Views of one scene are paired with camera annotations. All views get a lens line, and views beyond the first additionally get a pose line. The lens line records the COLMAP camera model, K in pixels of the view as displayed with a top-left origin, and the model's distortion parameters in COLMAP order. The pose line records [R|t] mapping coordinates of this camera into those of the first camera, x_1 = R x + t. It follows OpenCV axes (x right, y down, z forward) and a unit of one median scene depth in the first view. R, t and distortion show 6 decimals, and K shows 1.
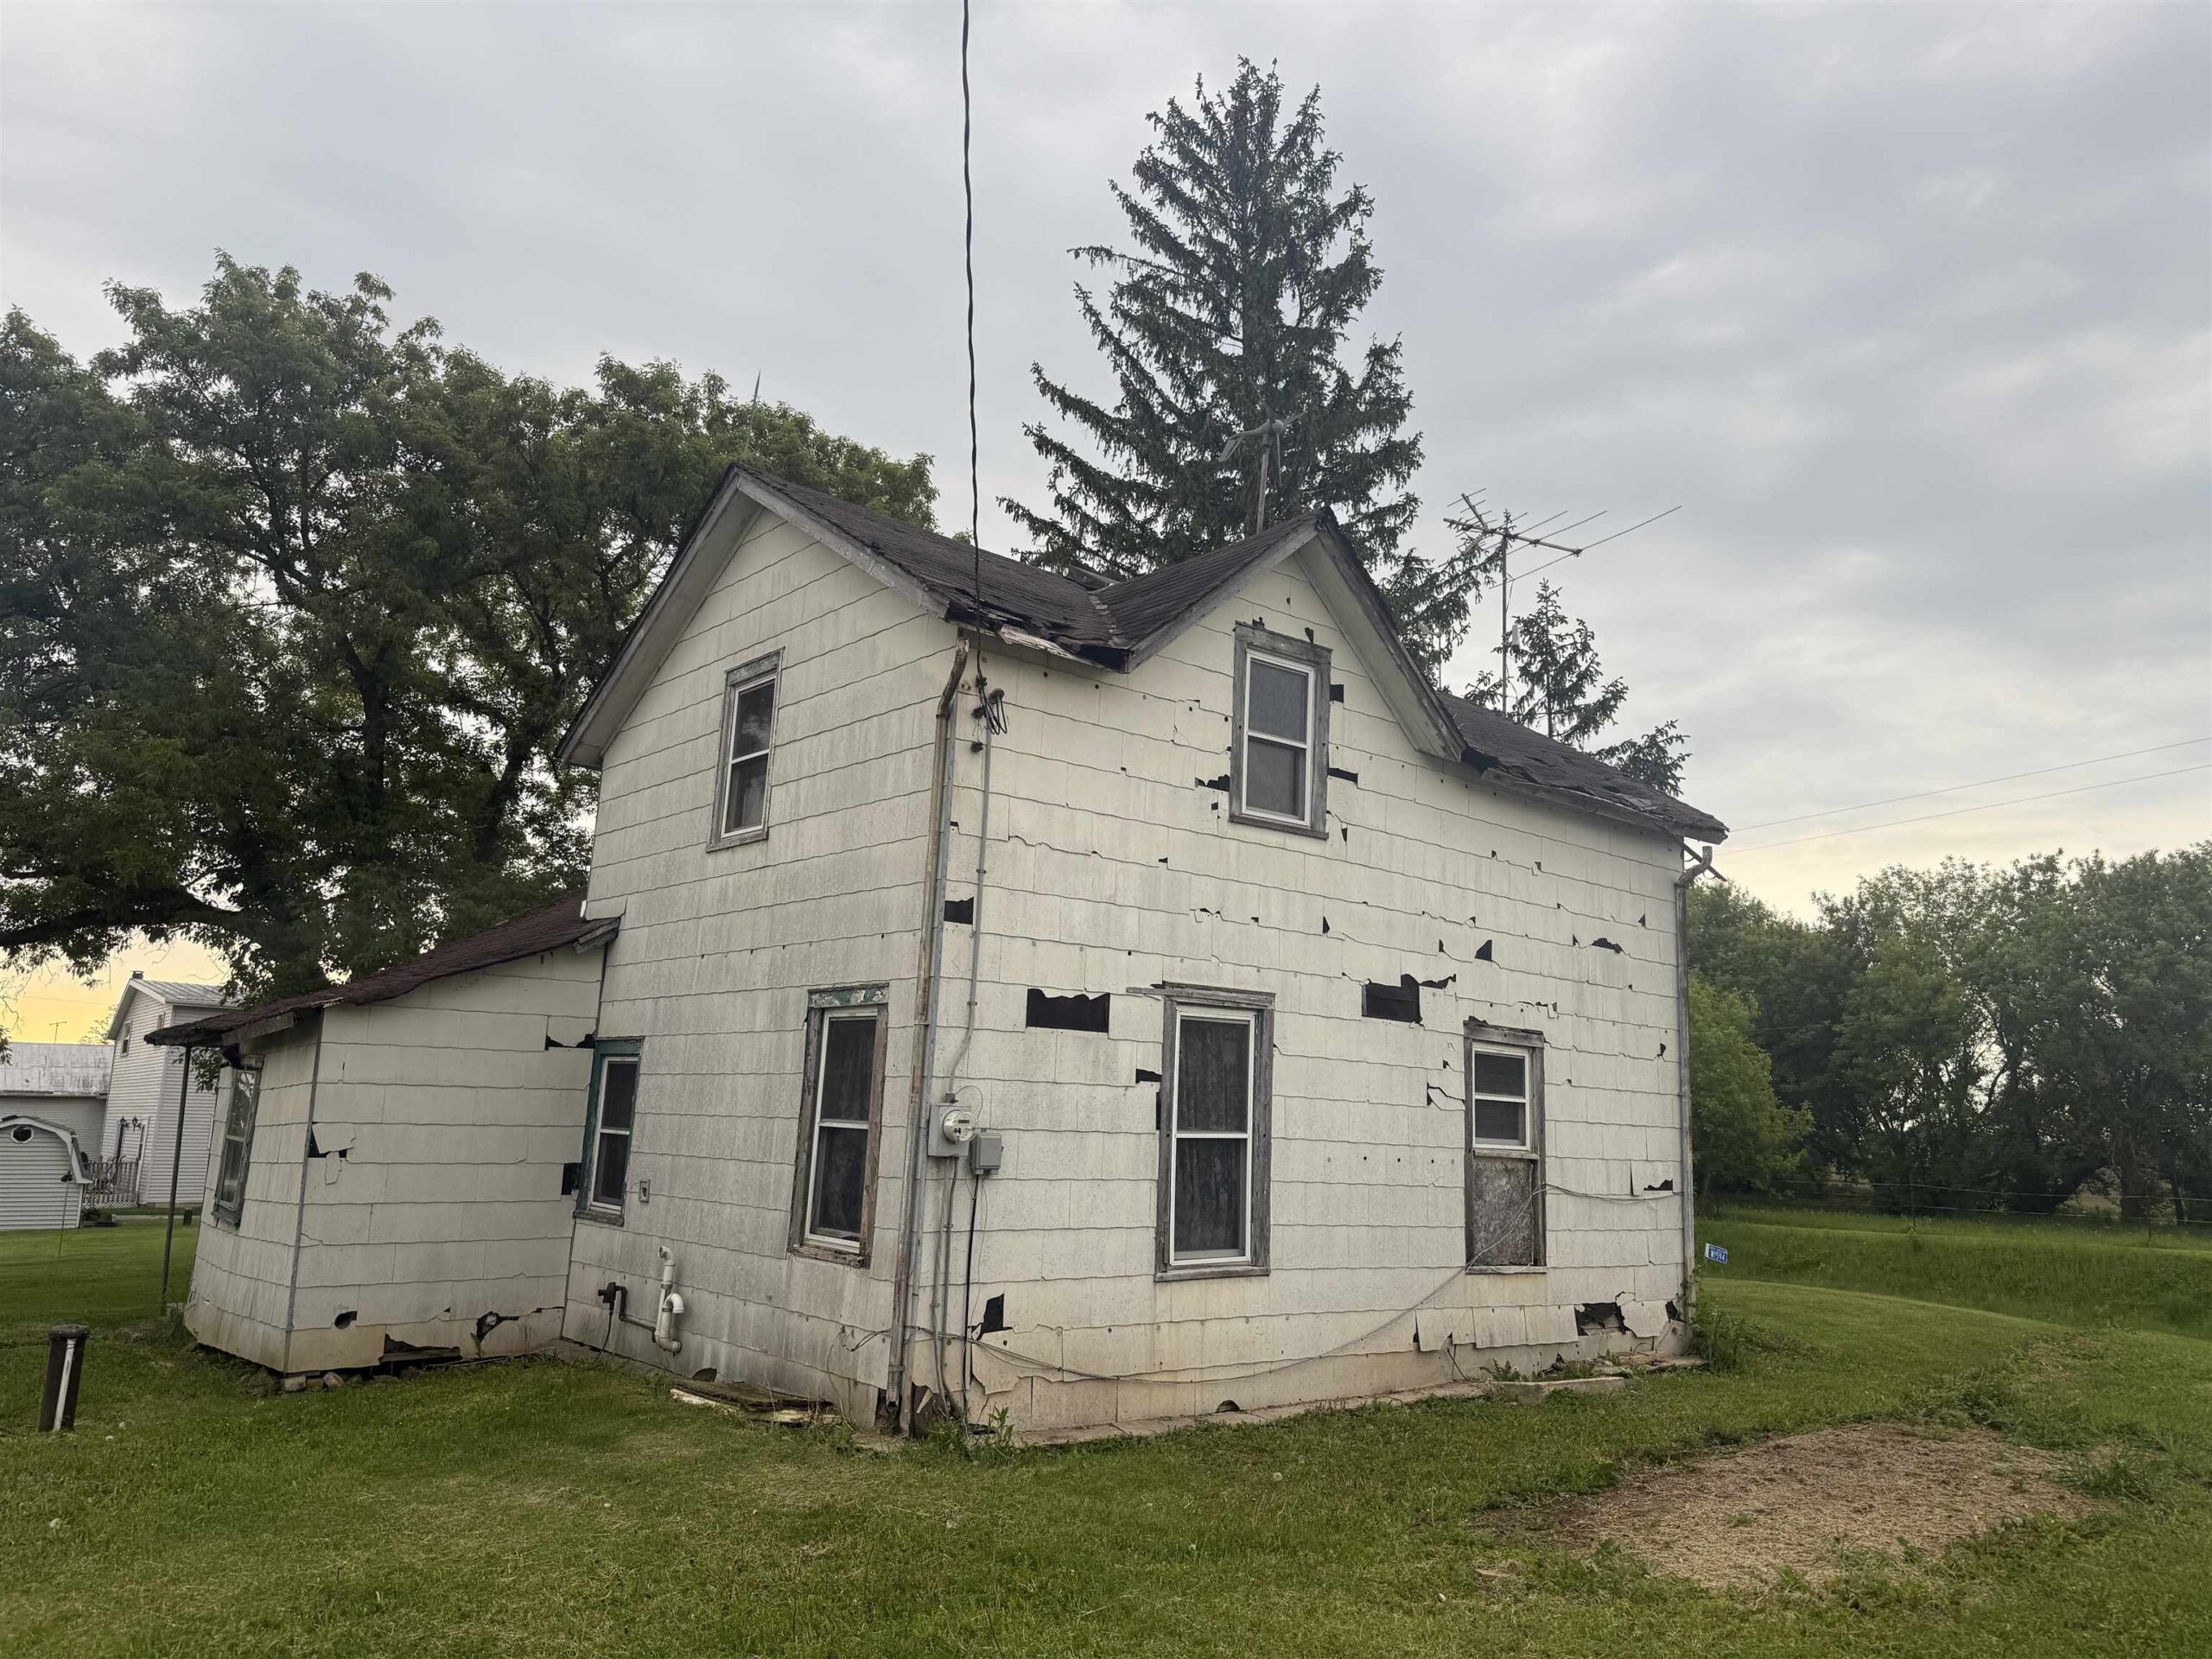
lens RADIAL K [[1529.2, 0, 1106.0], [0, 1529.2, 829.5], [0, 0, 1]] dist [0.004319, 0.000449]
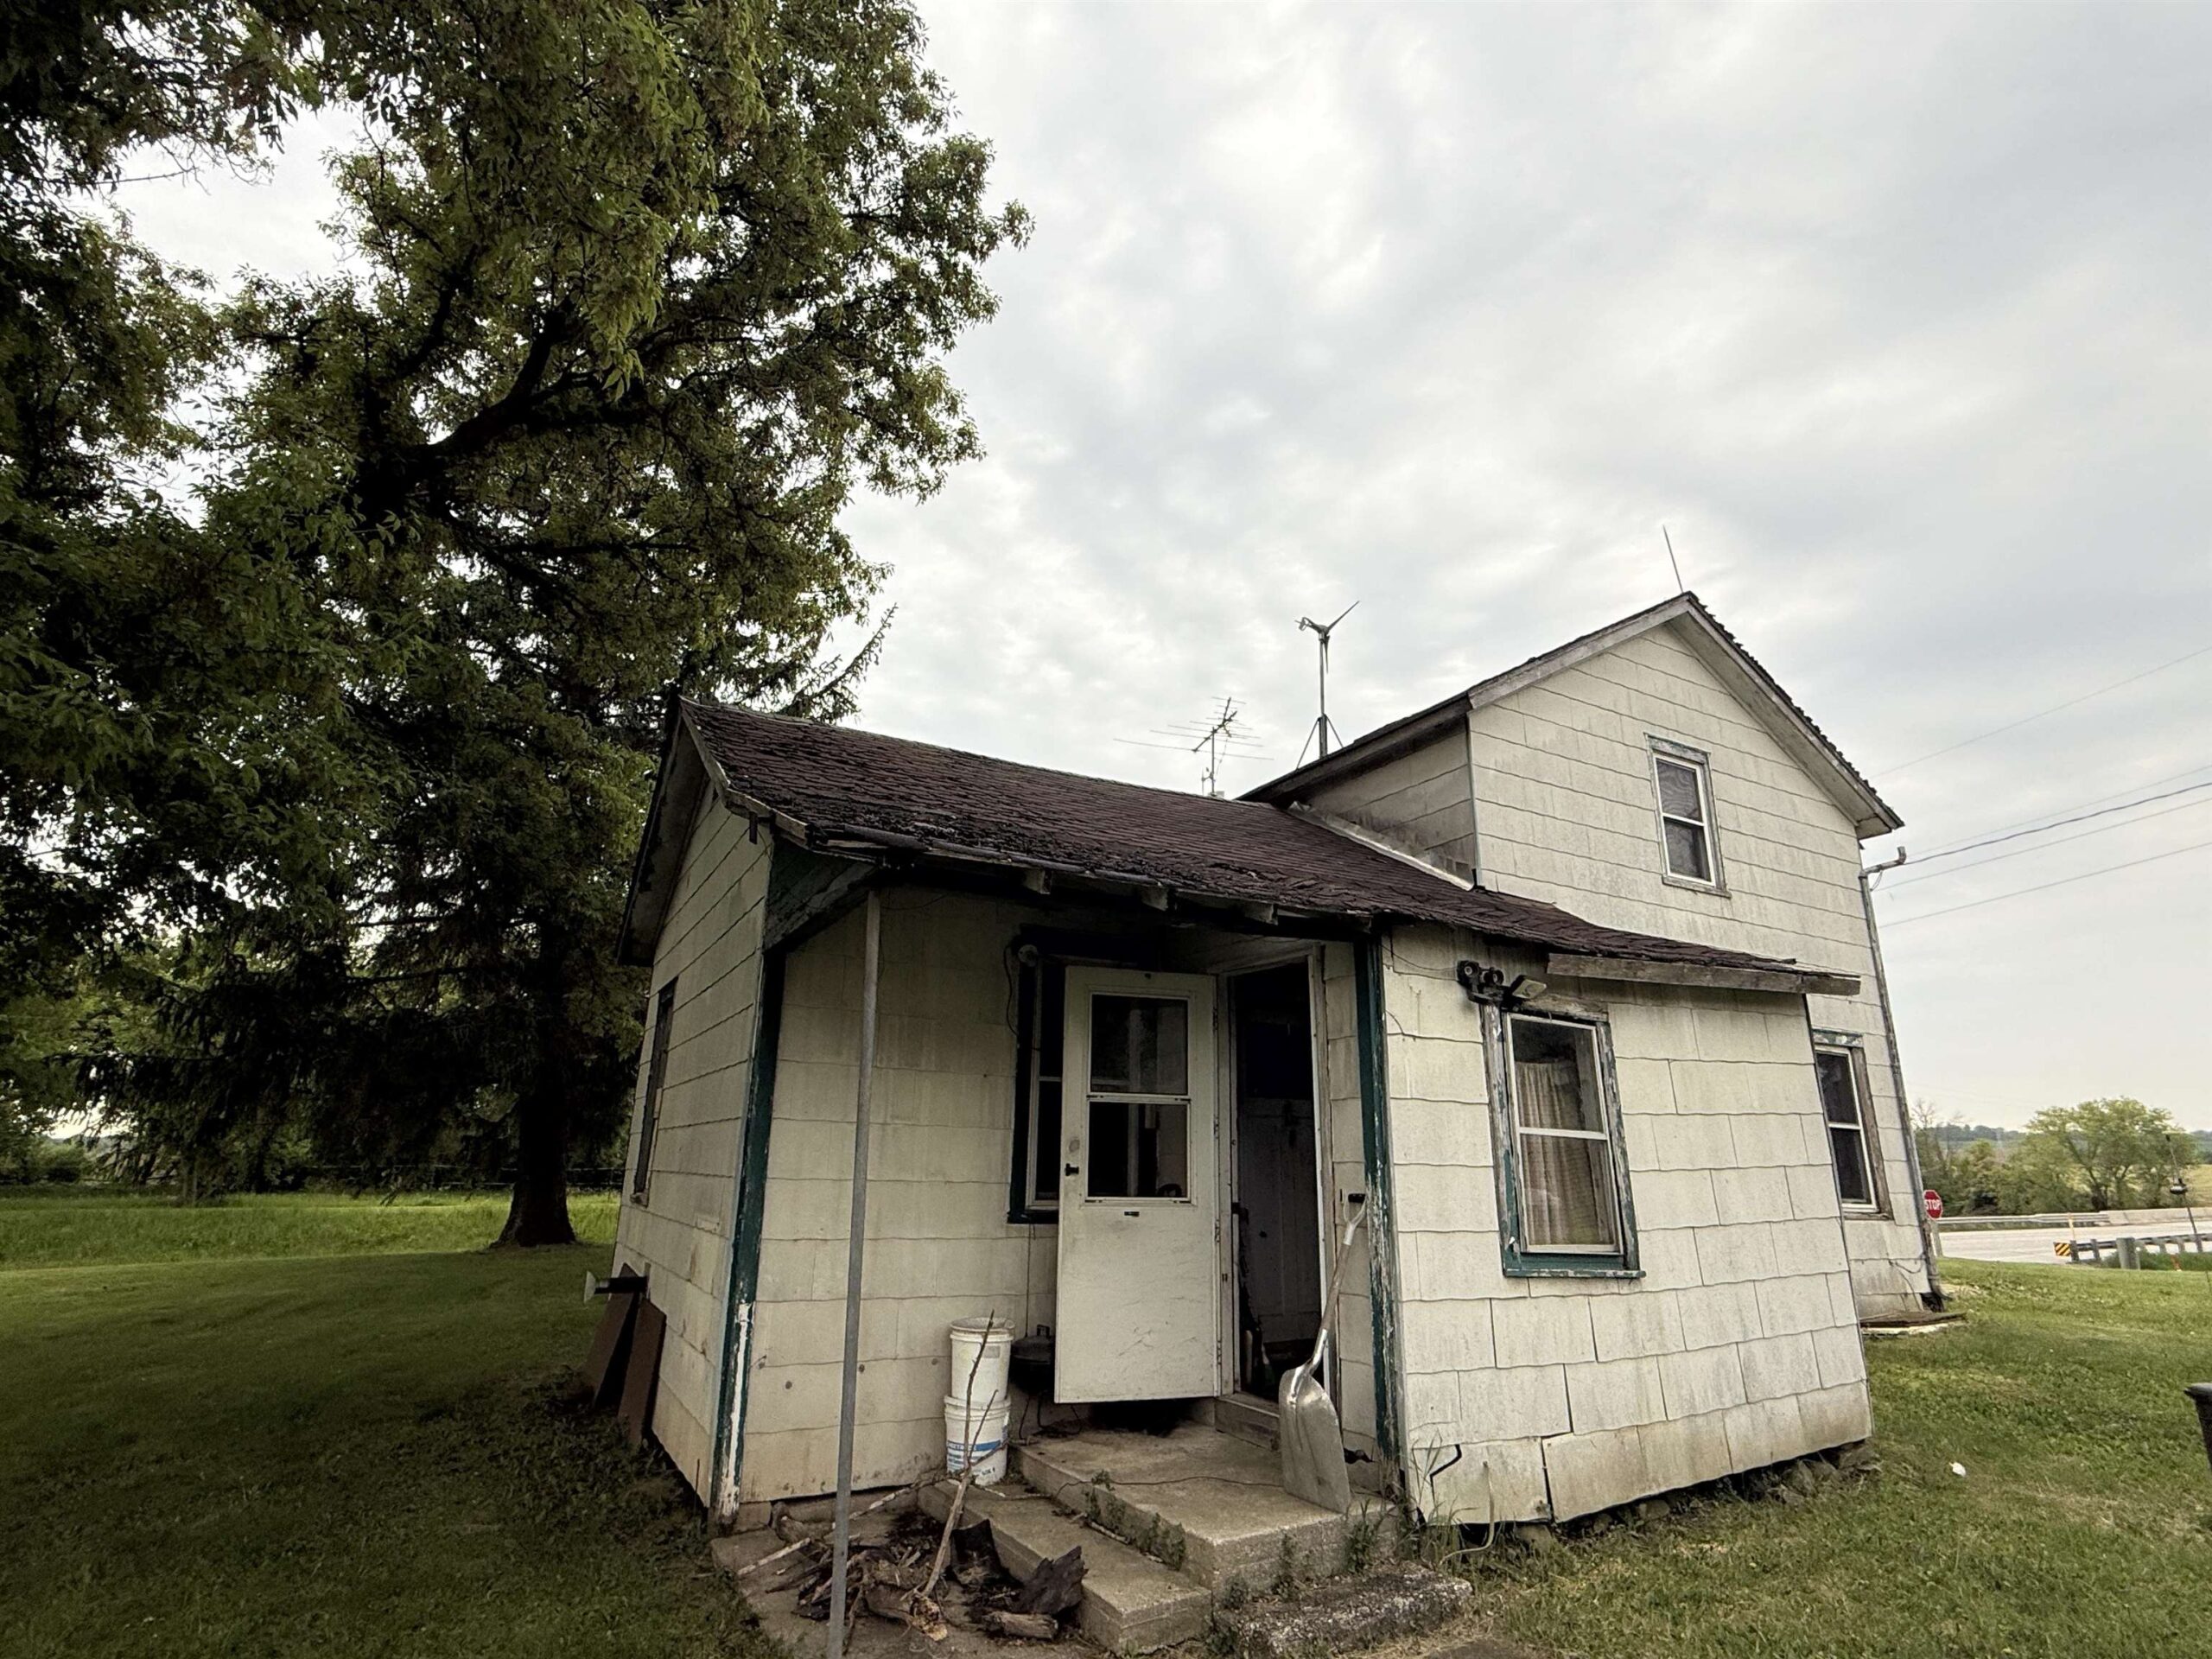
lens RADIAL K [[1164.4, 0, 1106.0], [0, 1164.4, 829.5], [0, 0, 1]] dist [-0.002144, -0.000535]
pose [[0.194431, 0.242196, 0.950546, -1.355404], [-0.198431, 0.958716, -0.203689, 0.271119], [-0.960636, -0.149014, 0.234463, 1.375714]]
